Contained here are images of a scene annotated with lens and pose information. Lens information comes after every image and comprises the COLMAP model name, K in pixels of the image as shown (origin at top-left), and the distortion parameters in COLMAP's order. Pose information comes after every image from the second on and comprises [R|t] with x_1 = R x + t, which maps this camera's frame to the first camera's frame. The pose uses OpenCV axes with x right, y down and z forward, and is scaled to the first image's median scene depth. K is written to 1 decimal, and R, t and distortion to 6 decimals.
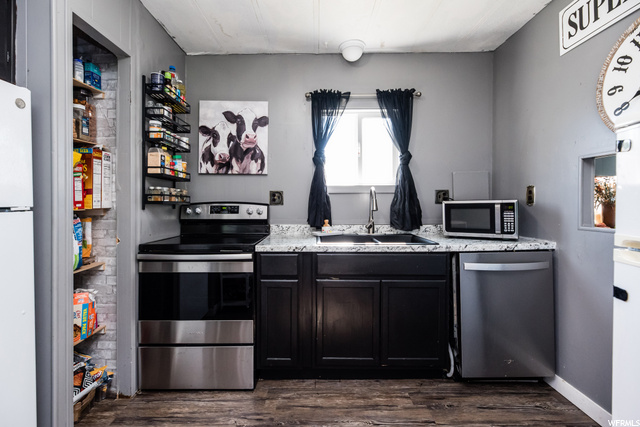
lens RADIAL K [[292.0, 0, 316.7], [0, 292.0, 202.4], [0, 0, 1]] dist [0.000536, 0.000038]
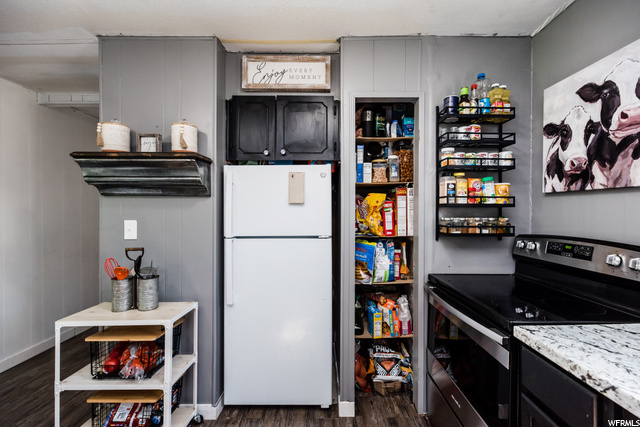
lens RADIAL K [[262.5, 0, 351.0], [0, 262.5, 210.5], [0, 0, 1]] dist [0.000767, 0.000043]
pose [[0.009423, 0.005167, -0.999942, 0.273073], [0.003994, 0.999978, 0.005205, -0.074236], [0.999948, -0.004043, 0.009402, 0.620404]]
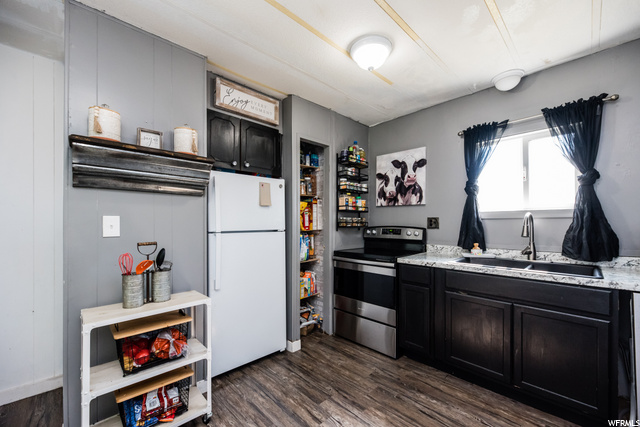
lens RADIAL K [[265.8, 0, 319.2], [0, 265.8, 221.2], [0, 0, 1]] dist [-0.000231, -0.000057]
pose [[0.701943, -0.000286, -0.712233, 0.405469], [-0.000603, 0.999999, -0.000996, -0.027445], [0.712232, 0.001128, 0.701943, -0.160949]]
